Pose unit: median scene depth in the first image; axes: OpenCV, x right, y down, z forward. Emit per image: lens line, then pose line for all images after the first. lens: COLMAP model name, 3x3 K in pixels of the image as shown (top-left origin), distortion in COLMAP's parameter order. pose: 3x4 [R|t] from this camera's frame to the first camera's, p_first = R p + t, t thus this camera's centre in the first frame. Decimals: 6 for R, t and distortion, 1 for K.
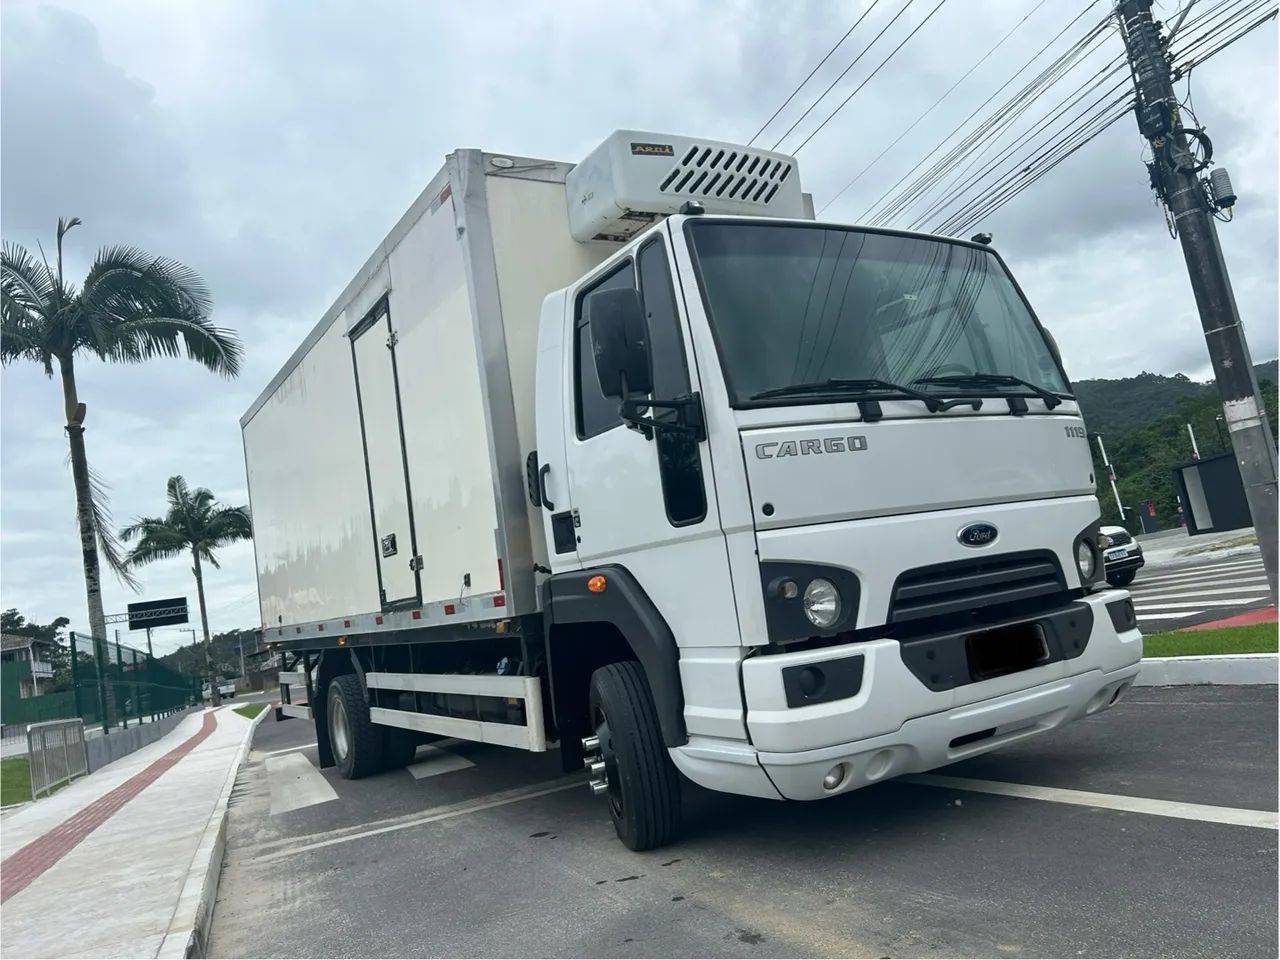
lens RADIAL K [[939.4, 0, 647.6], [0, 939.4, 475.6], [0, 0, 1]] dist [0.059214, -0.069807]
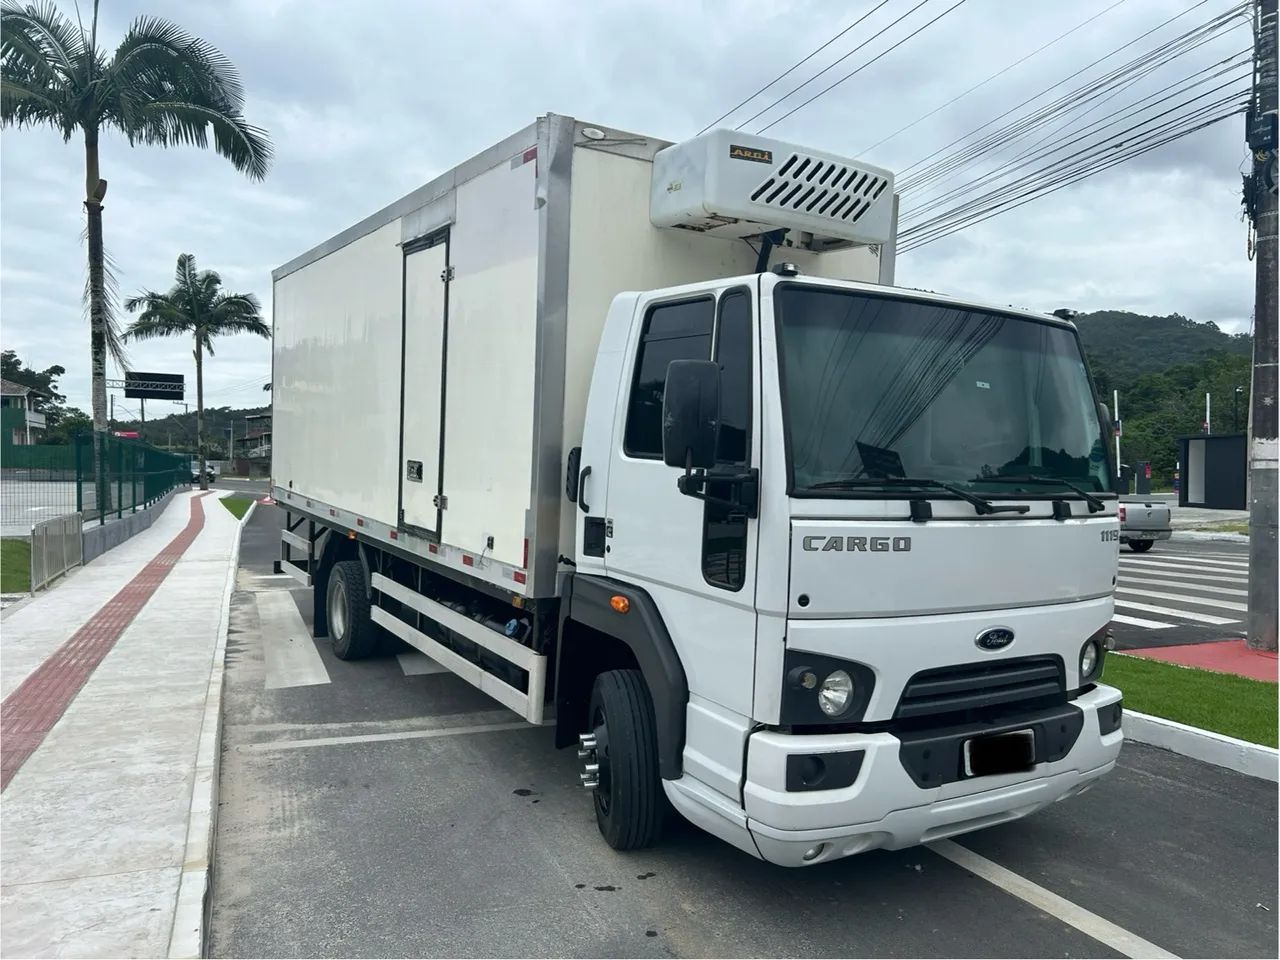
lens RADIAL K [[940.4, 0, 640.0], [0, 940.4, 480.0], [0, 0, 1]] dist [0.052526, -0.061332]
pose [[0.983992, 0.177901, 0.010503, -0.055549], [-0.177361, 0.971855, 0.155051, -0.148820], [0.017376, -0.154432, 0.987851, 0.000227]]
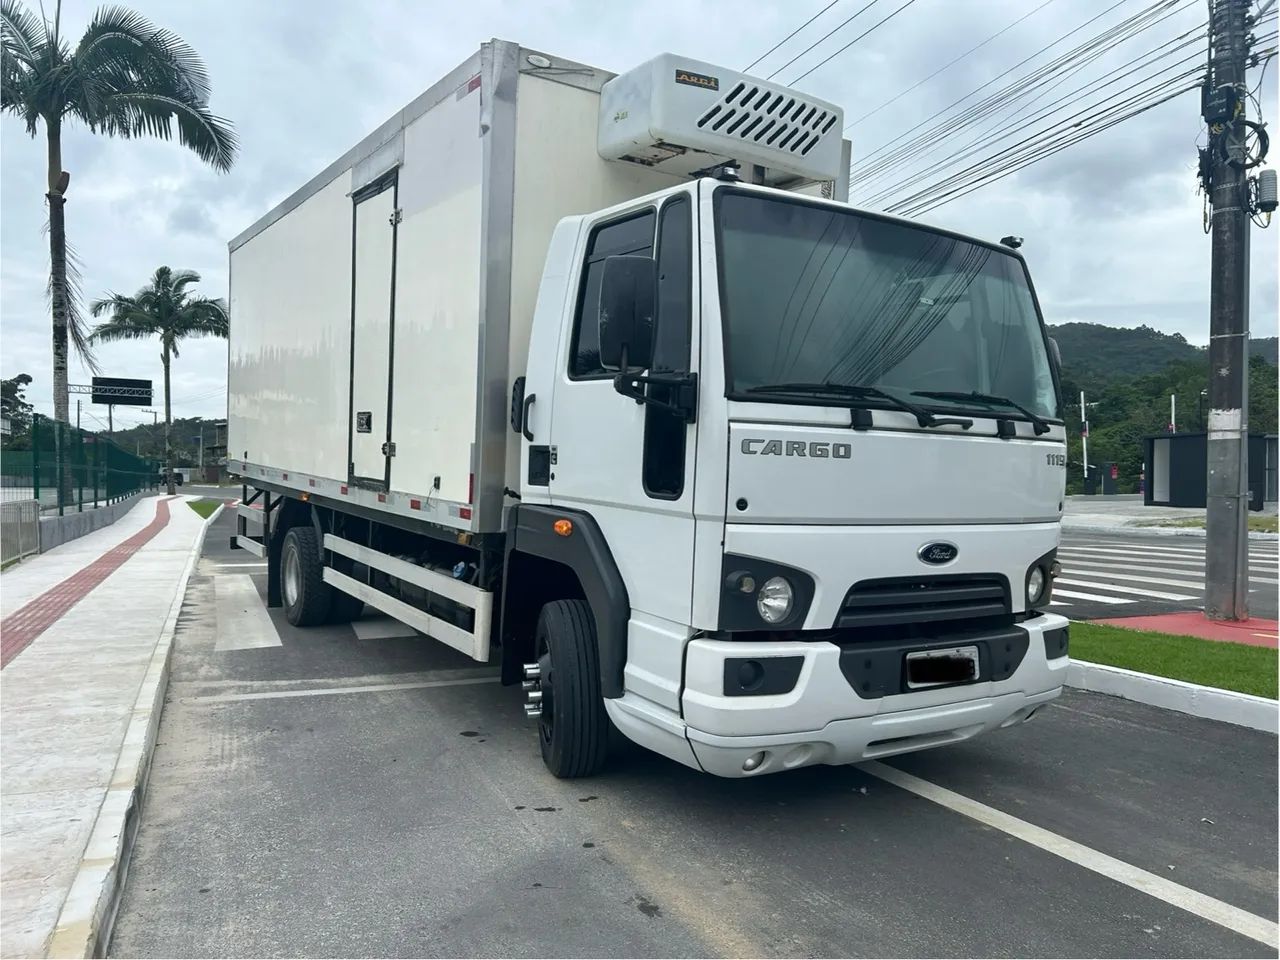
lens RADIAL K [[939.6, 0, 630.8], [0, 939.6, 482.9], [0, 0, 1]] dist [0.057825, -0.068294]
pose [[0.983830, 0.176994, 0.027419, -0.014744], [-0.179103, 0.972938, 0.145990, -0.076487], [-0.000837, -0.148540, 0.988906, -0.000091]]
